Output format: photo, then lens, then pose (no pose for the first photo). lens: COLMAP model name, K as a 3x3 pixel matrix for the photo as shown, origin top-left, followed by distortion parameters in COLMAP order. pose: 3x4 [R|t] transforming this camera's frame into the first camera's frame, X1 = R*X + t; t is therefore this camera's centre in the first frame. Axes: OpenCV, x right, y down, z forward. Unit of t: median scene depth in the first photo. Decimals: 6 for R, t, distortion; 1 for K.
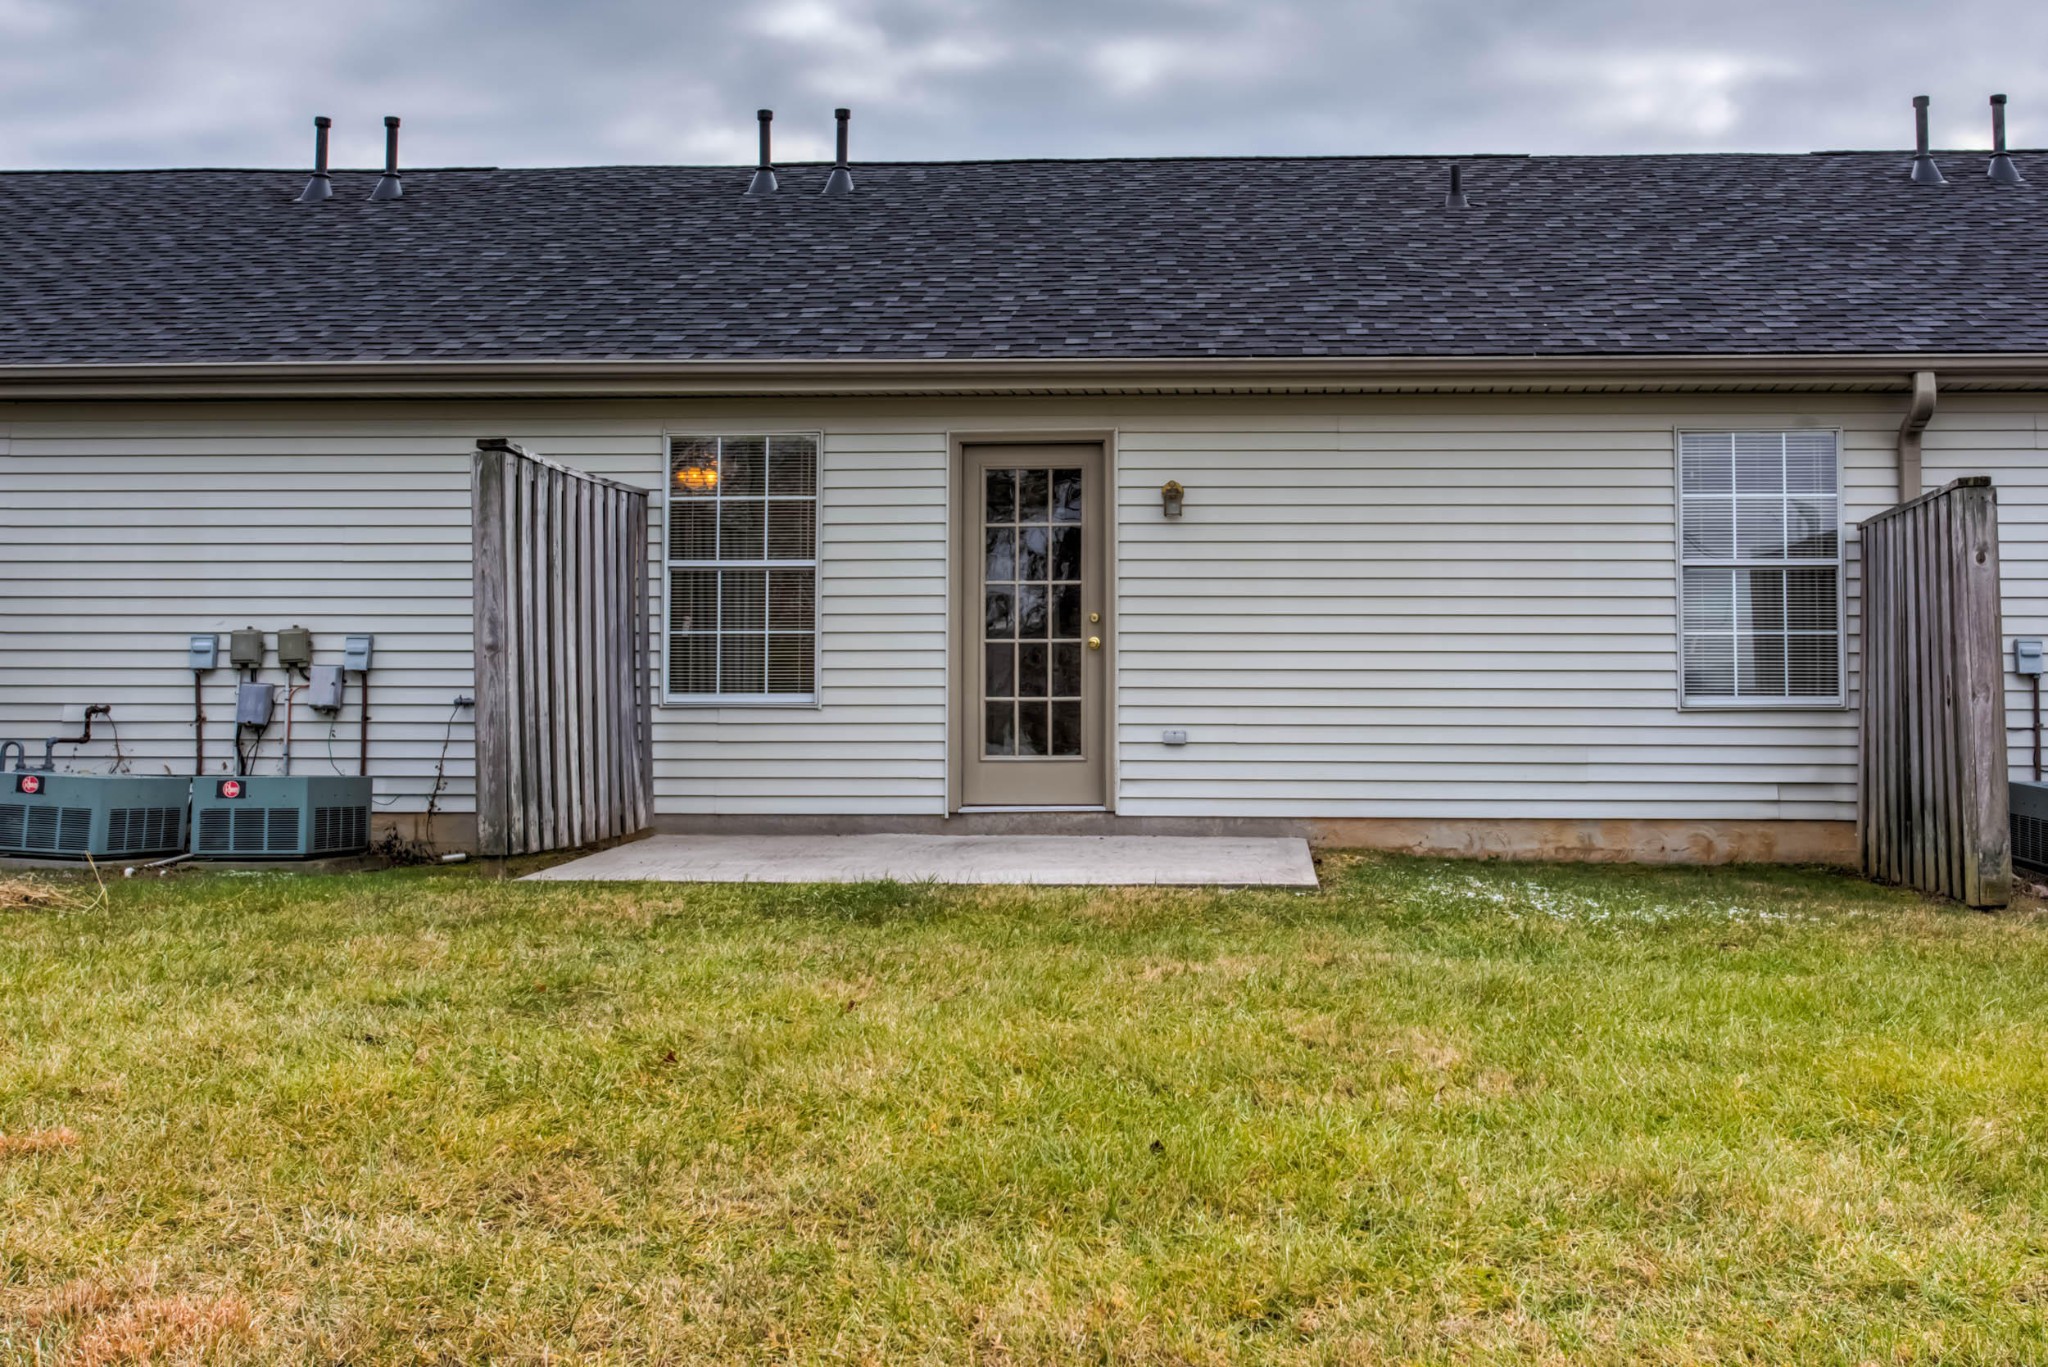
lens RADIAL K [[6410.6, 0, 1024.0], [0, 6410.6, 683.5], [0, 0, 1]] dist [0.021951, 0.606414]
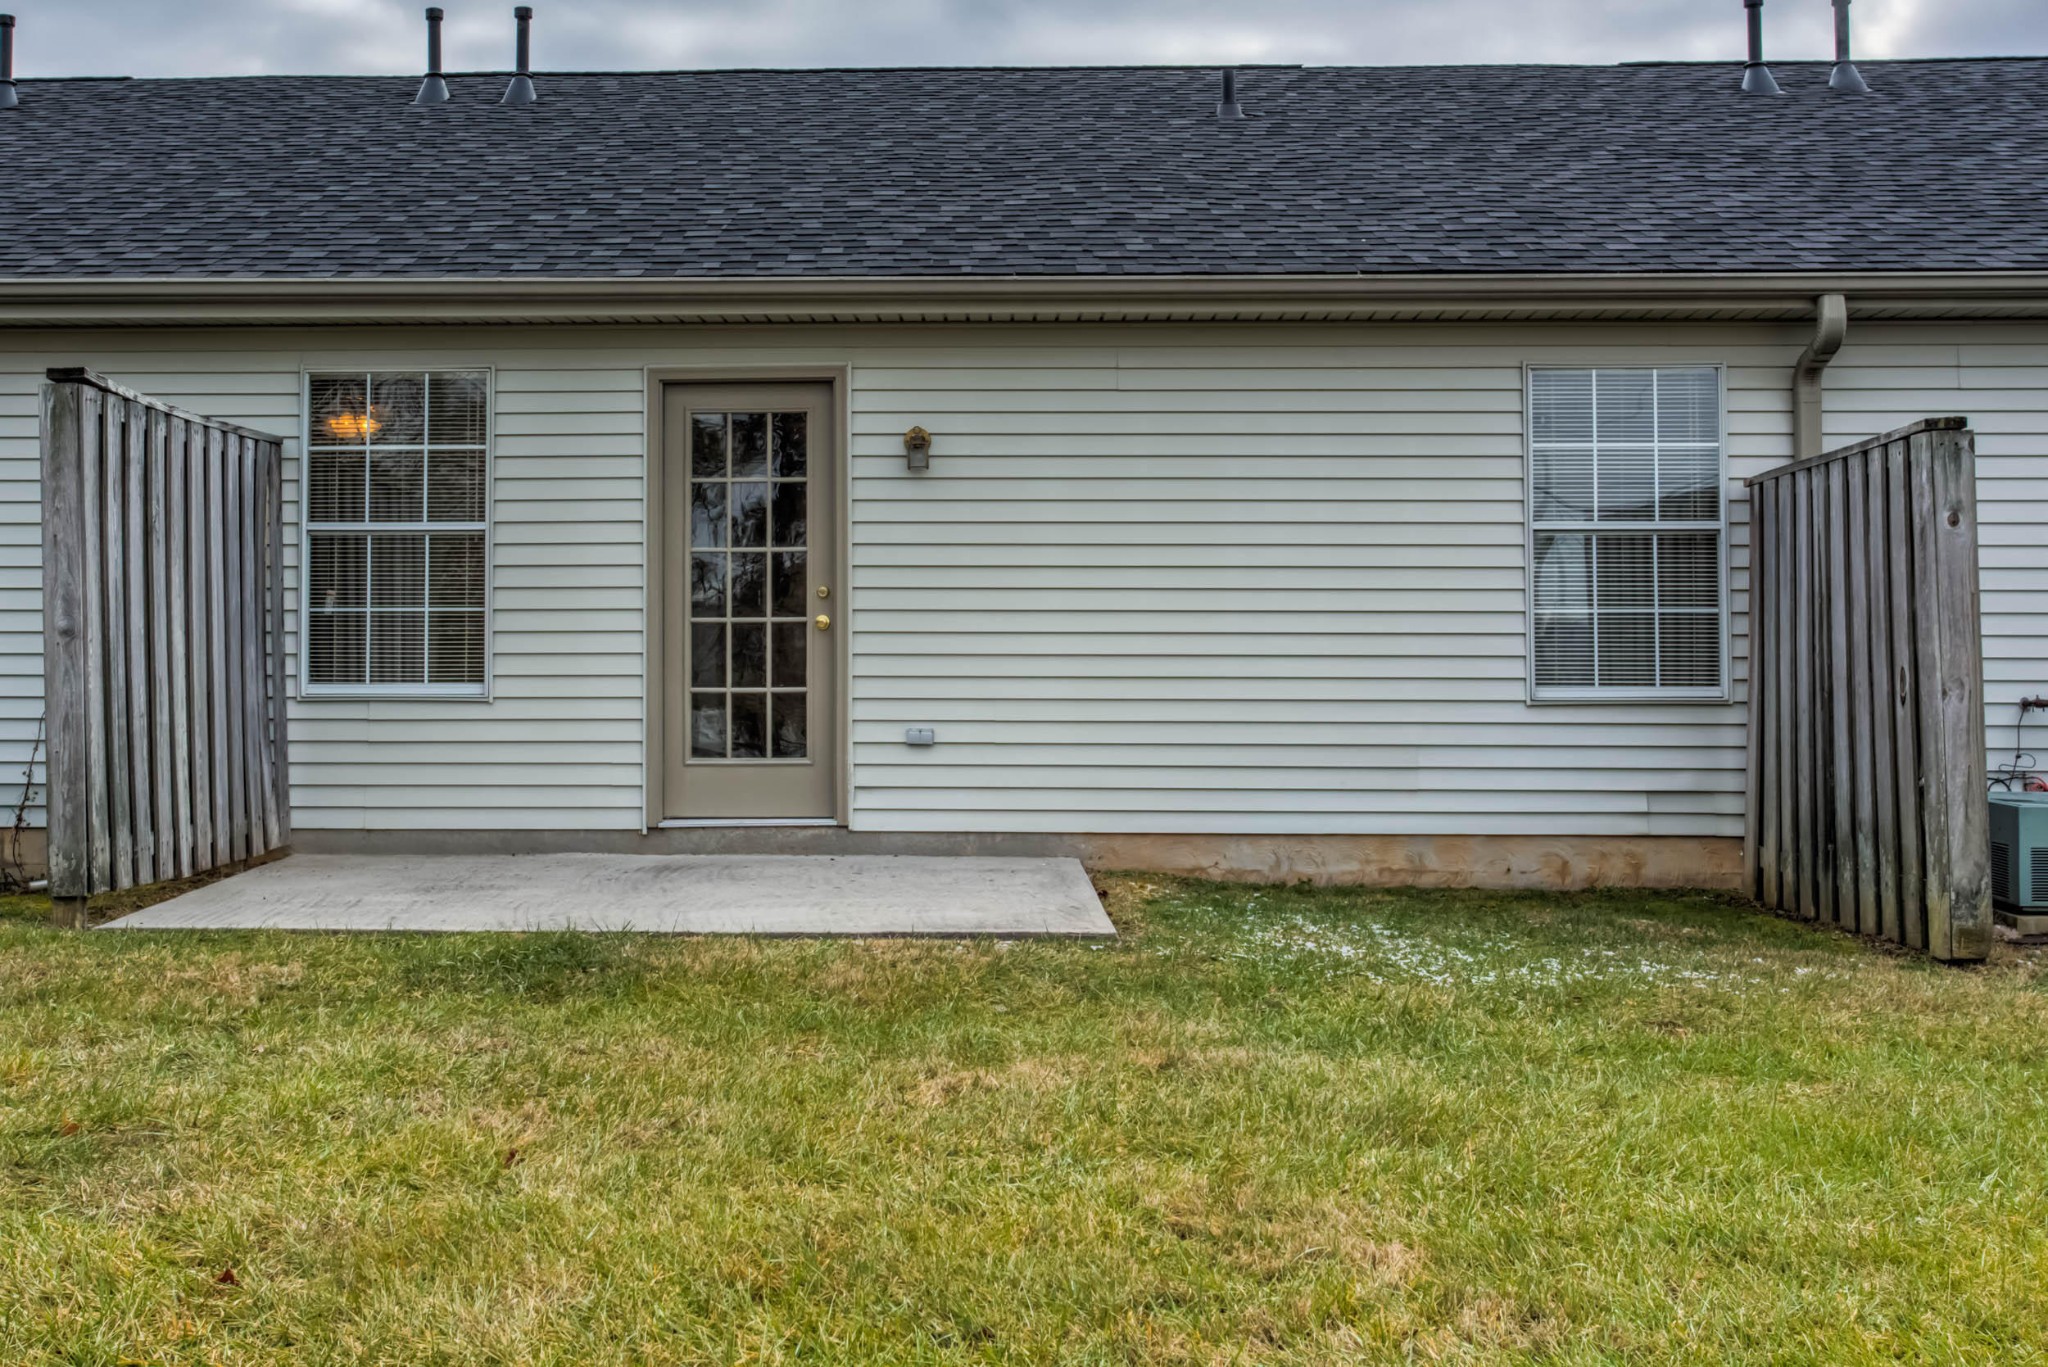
lens RADIAL K [[6410.6, 0, 1024.0], [0, 6410.6, 683.5], [0, 0, 1]] dist [0.021951, 0.606414]
pose [[0.998868, -0.000778, 0.047557, -0.002484], [0.000511, 0.999984, 0.005641, -0.003112], [-0.047561, -0.005610, 0.998853, 0.171729]]
